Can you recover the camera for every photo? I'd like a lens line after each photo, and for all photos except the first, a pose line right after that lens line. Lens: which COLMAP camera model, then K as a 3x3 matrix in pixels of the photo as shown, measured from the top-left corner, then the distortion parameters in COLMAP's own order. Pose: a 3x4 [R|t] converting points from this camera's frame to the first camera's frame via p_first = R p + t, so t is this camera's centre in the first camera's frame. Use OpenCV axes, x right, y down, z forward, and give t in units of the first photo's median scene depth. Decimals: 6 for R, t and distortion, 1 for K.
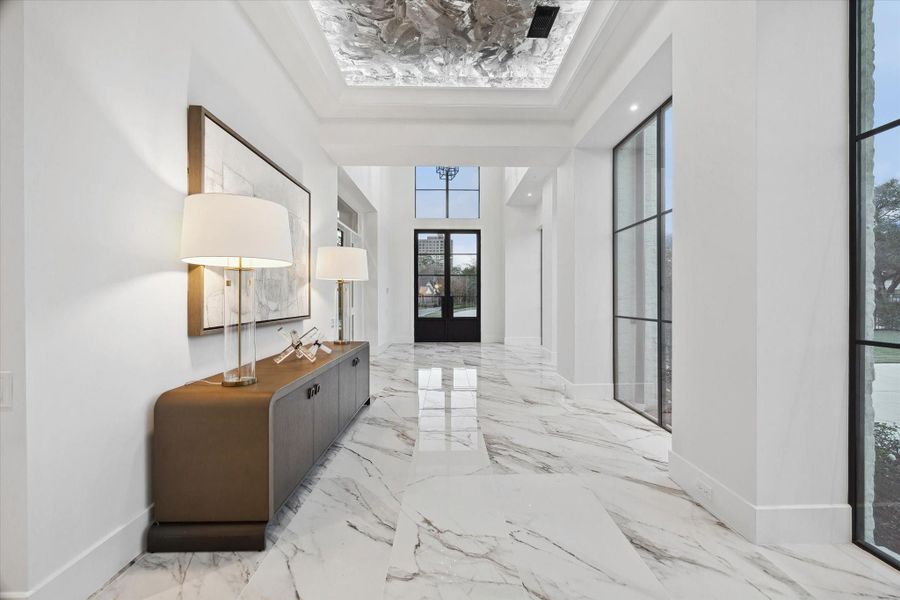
lens RADIAL K [[362.3, 0, 452.3], [0, 362.3, 302.2], [0, 0, 1]] dist [-0.000974, -0.000286]
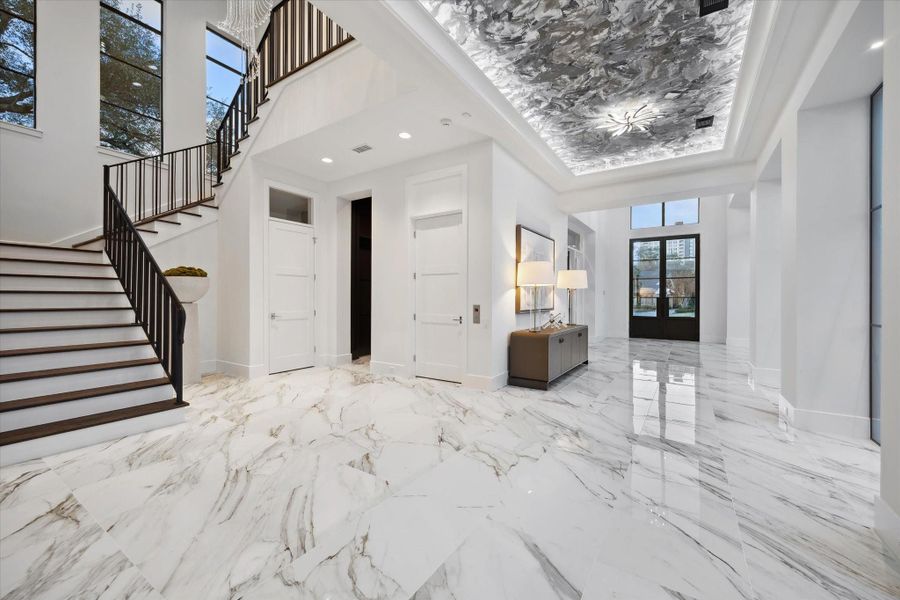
lens RADIAL K [[362.3, 0, 454.3], [0, 362.3, 299.2], [0, 0, 1]] dist [-0.000974, -0.000286]
pose [[0.835425, 0.004032, -0.549590, 0.172017], [-0.009302, 0.999934, -0.006803, 0.006537], [0.549526, 0.010796, 0.835407, -0.728532]]
